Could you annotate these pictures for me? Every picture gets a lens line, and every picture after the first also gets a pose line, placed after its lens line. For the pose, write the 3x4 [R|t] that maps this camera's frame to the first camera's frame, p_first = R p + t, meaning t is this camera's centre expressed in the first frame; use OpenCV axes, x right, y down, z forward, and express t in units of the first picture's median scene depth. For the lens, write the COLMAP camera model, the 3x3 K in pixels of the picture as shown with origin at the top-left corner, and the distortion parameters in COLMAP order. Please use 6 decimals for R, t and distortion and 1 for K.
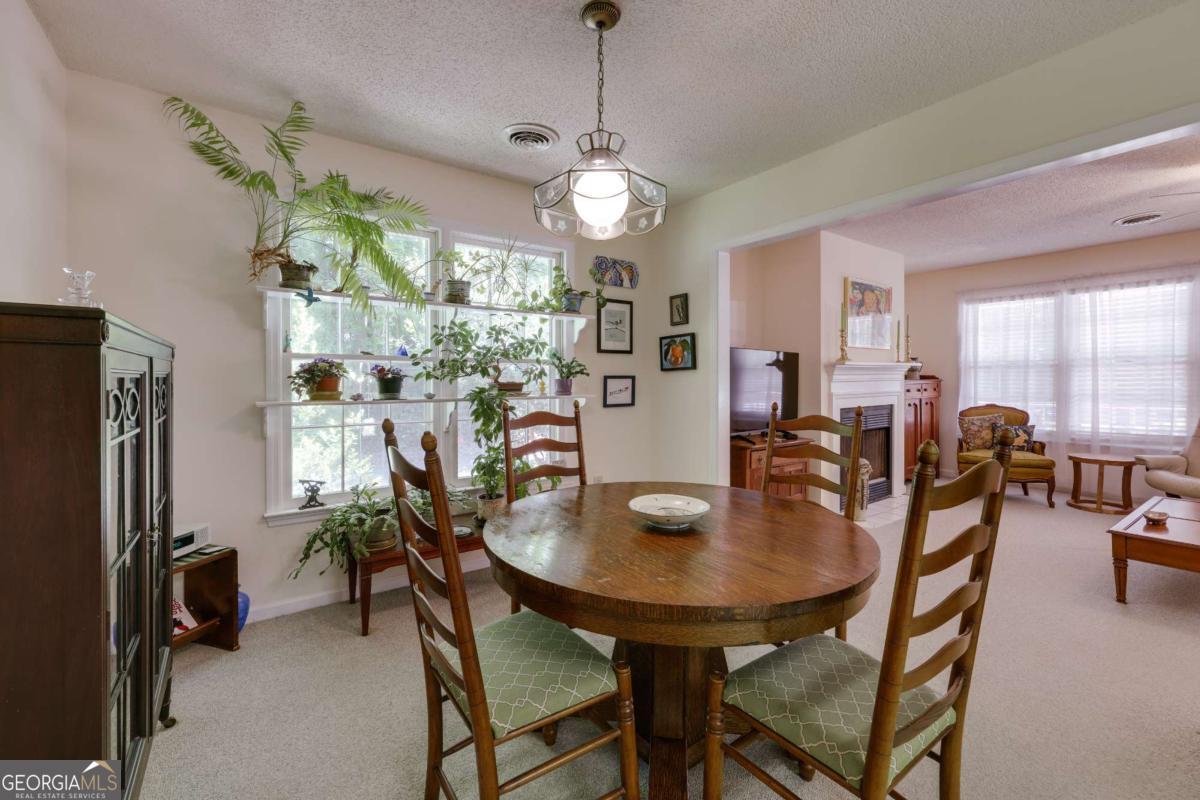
lens RADIAL K [[496.2, 0, 608.4], [0, 496.2, 385.0], [0, 0, 1]] dist [0.011154, -0.000475]
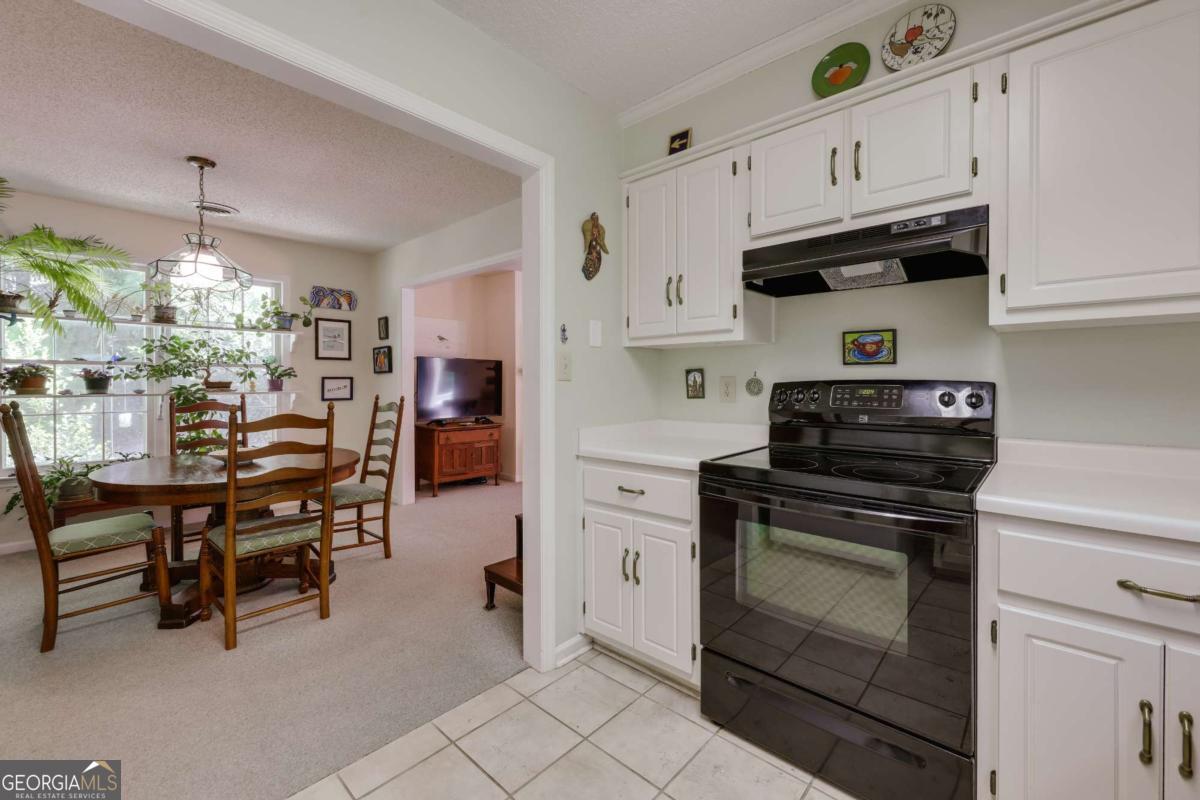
lens RADIAL K [[496.2, 0, 608.4], [0, 496.2, 385.0], [0, 0, 1]] dist [0.011154, -0.000475]
pose [[0.979264, 0.001170, 0.202584, 0.454191], [-0.000796, 0.999998, -0.001927, 0.004328], [-0.202586, 0.001726, 0.979263, -0.431756]]
